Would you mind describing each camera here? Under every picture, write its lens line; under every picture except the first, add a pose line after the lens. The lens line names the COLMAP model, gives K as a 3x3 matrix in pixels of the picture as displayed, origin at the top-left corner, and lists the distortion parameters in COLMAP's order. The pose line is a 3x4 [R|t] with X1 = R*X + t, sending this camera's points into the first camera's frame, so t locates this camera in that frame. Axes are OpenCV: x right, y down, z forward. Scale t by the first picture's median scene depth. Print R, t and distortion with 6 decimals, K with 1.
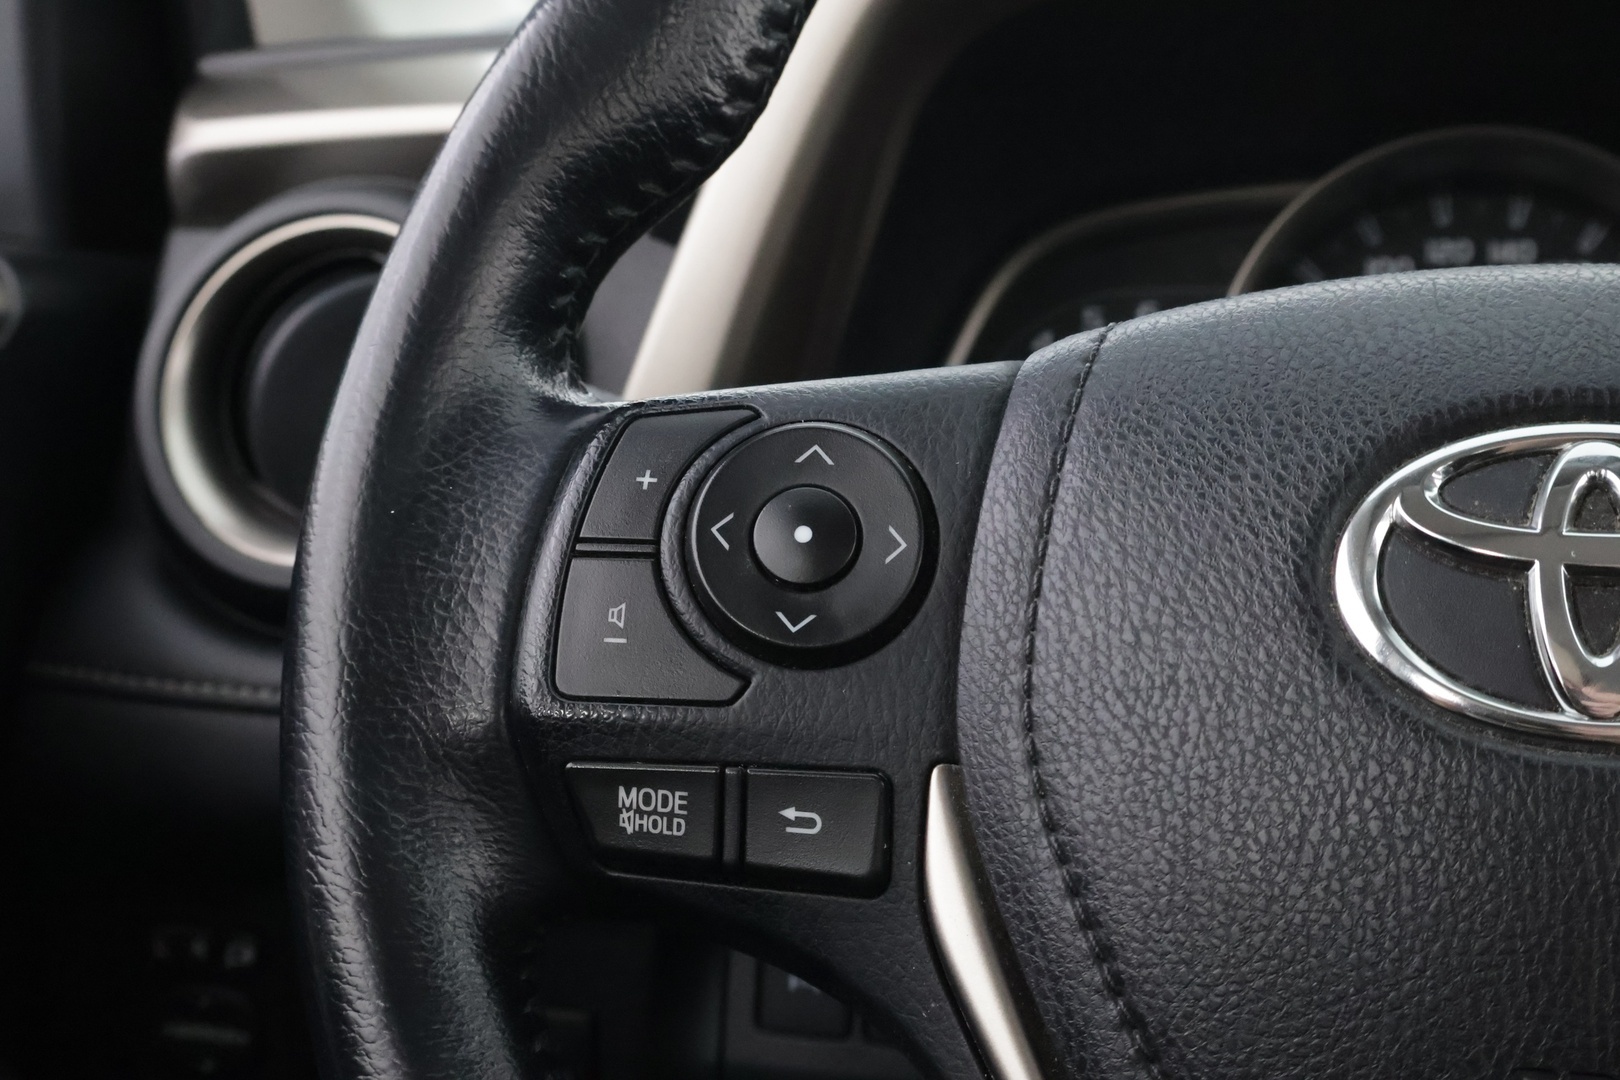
lens RADIAL K [[2066.9, 0, 804.4], [0, 2066.9, 540.2], [0, 0, 1]] dist [0.021856, 0.000000]
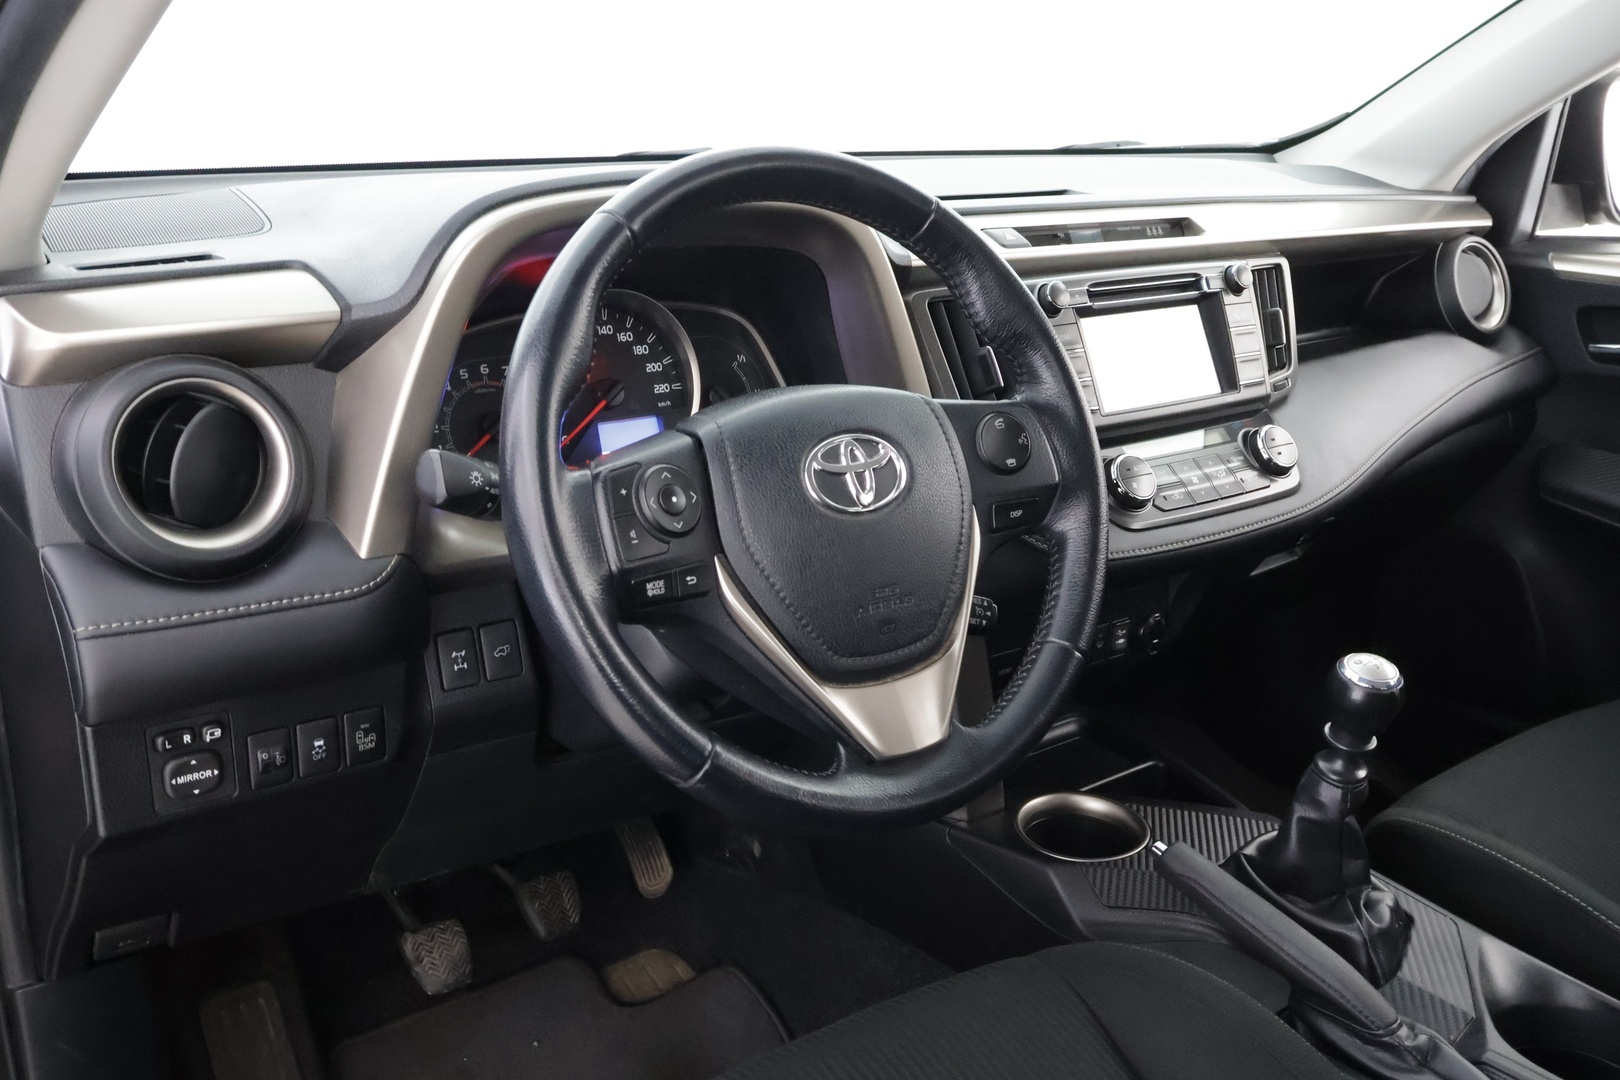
lens RADIAL K [[1473.8, 0, 804.0], [0, 1473.8, 542.9], [0, 0, 1]] dist [0.004477, 0.006240]
pose [[0.646128, -0.219942, 0.730852, -1.665957], [0.109772, 0.974402, 0.196189, -0.388799], [-0.755294, -0.046536, 0.653732, -0.765270]]
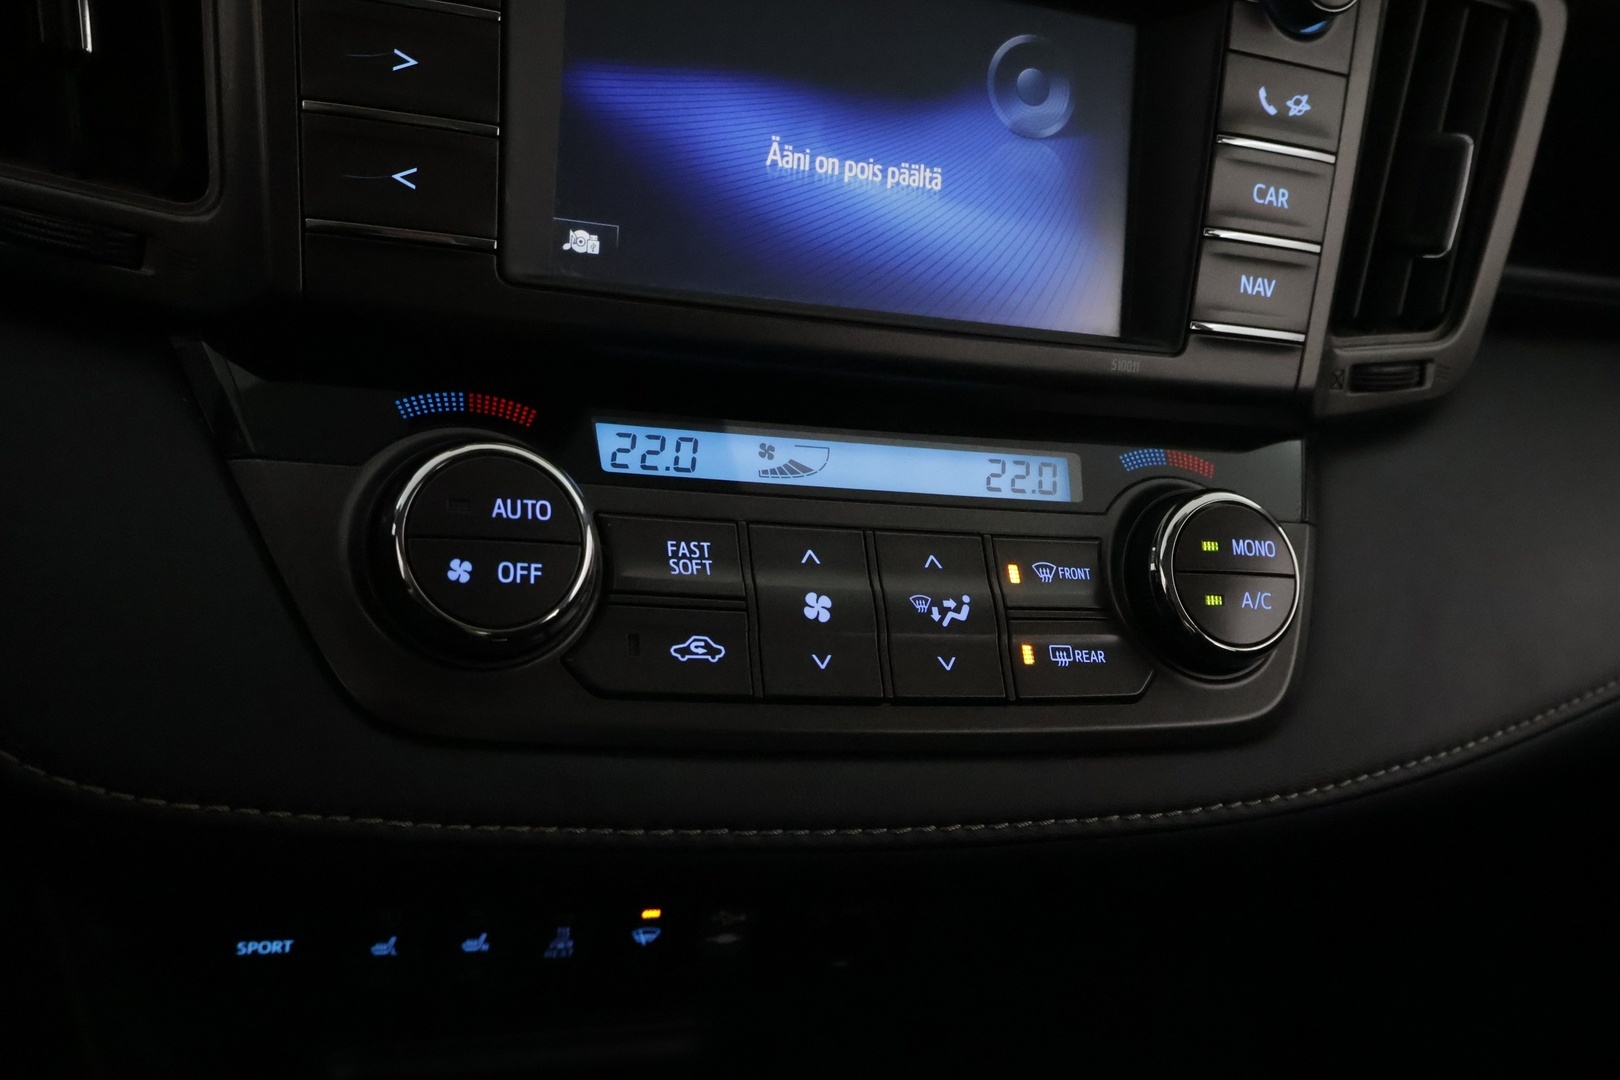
lens RADIAL K [[1685.0, 0, 810.8], [0, 1685.0, 544.7], [0, 0, 1]] dist [0.004613, 0.000000]
pose [[0.818858, -0.061580, 0.570684, 1.049175], [-0.134895, 0.945738, 0.295607, -0.091662], [-0.557921, -0.319043, 0.766118, 0.047341]]
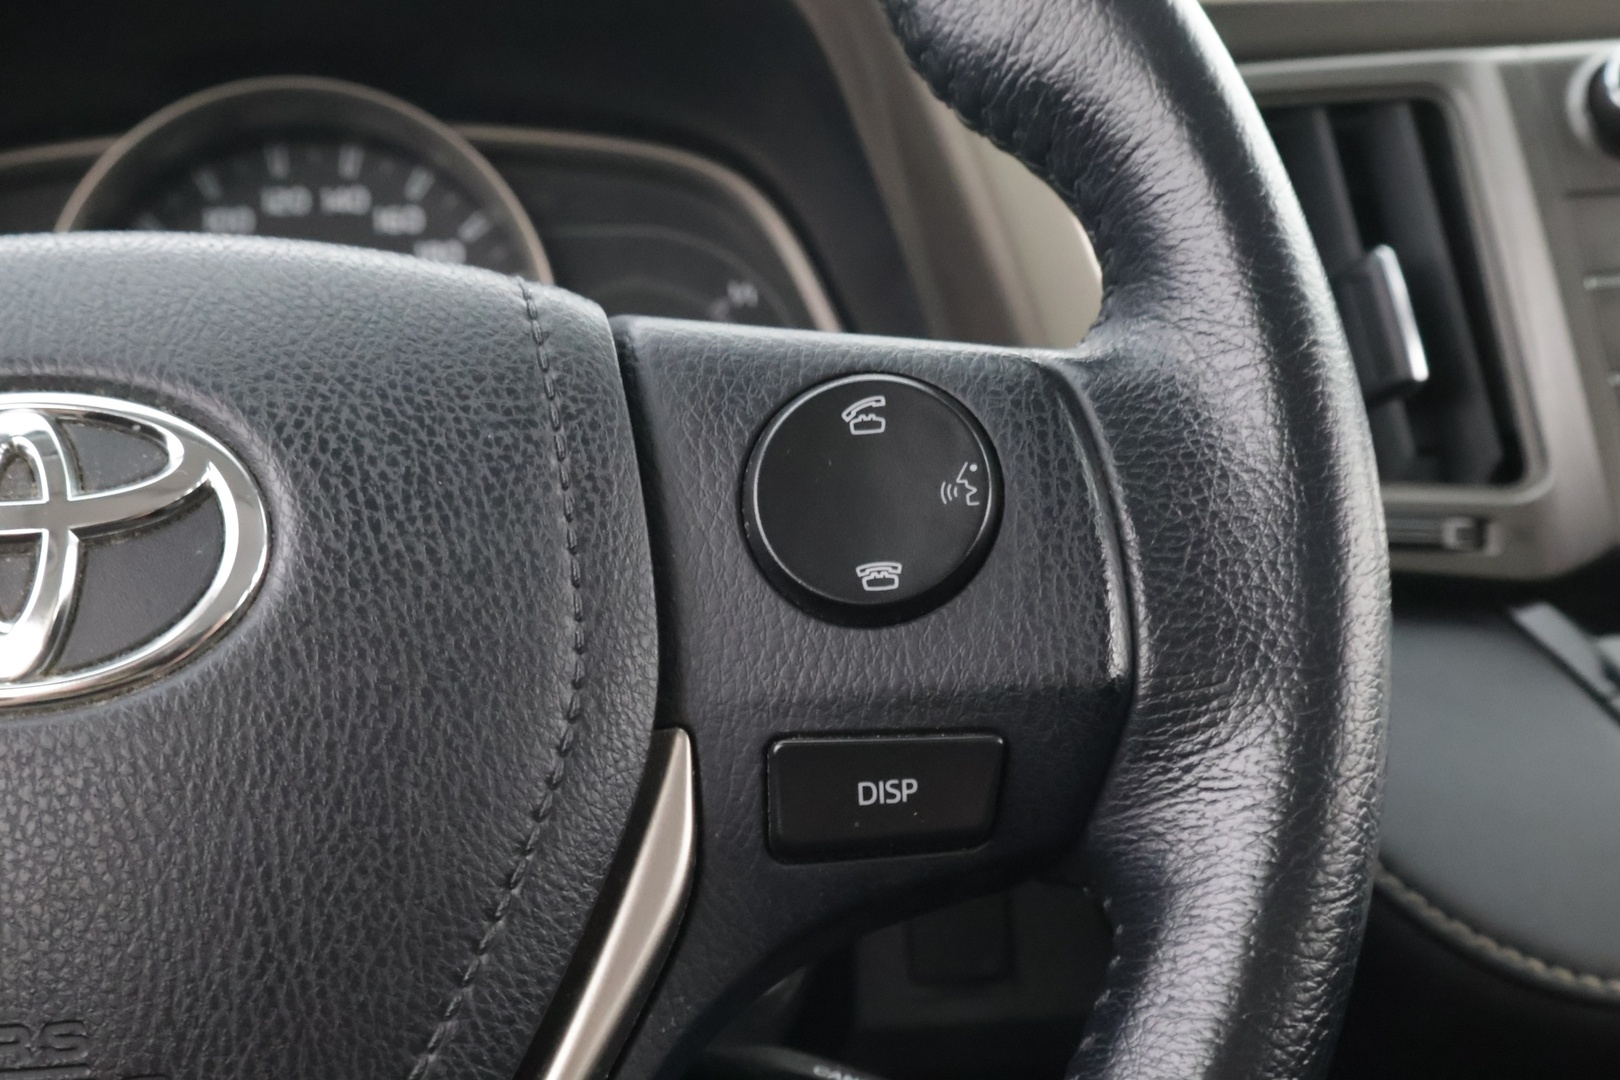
lens RADIAL K [[2066.9, 0, 807.0], [0, 2066.9, 550.9], [0, 0, 1]] dist [0.021856, 0.000000]
pose [[0.940084, -0.093137, 0.327975, 0.366606], [0.080469, 0.995399, 0.052019, -0.001060], [-0.331311, -0.022510, 0.943253, -0.090613]]
